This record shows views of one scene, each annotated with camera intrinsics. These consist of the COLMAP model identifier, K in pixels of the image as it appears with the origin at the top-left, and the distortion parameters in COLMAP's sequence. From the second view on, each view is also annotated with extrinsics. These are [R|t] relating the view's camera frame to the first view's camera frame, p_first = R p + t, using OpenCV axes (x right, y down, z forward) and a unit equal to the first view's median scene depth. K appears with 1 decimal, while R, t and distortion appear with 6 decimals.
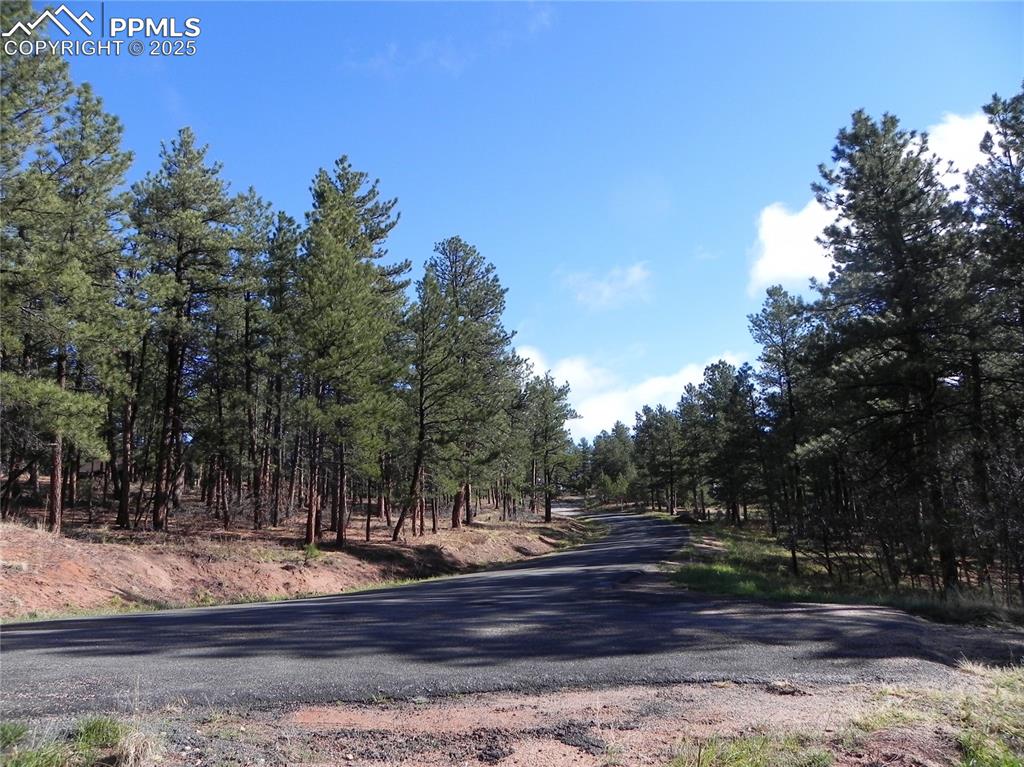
lens RADIAL K [[792.3, 0, 511.7], [0, 792.3, 377.9], [0, 0, 1]] dist [-0.146518, 0.083073]
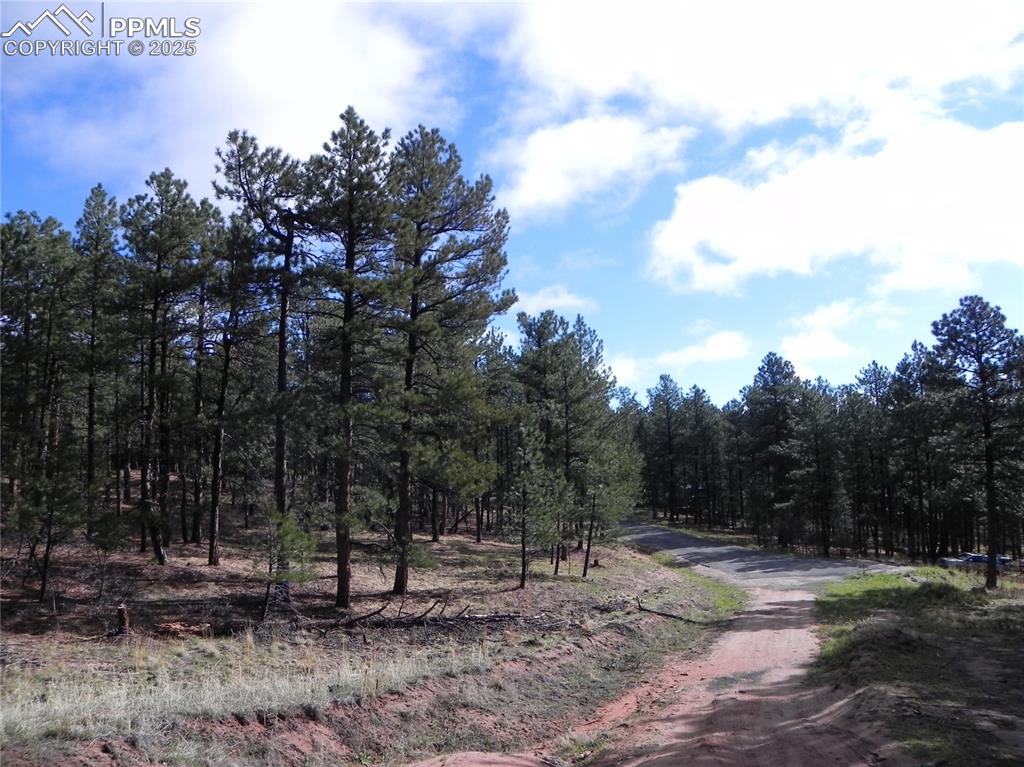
lens RADIAL K [[792.3, 0, 515.4], [0, 792.3, 377.3], [0, 0, 1]] dist [-0.146518, 0.083073]
pose [[0.922112, 0.070927, 0.380367, -1.206062], [-0.093044, 0.994856, 0.040053, -0.295715], [-0.375570, -0.072325, 0.923968, -0.901124]]
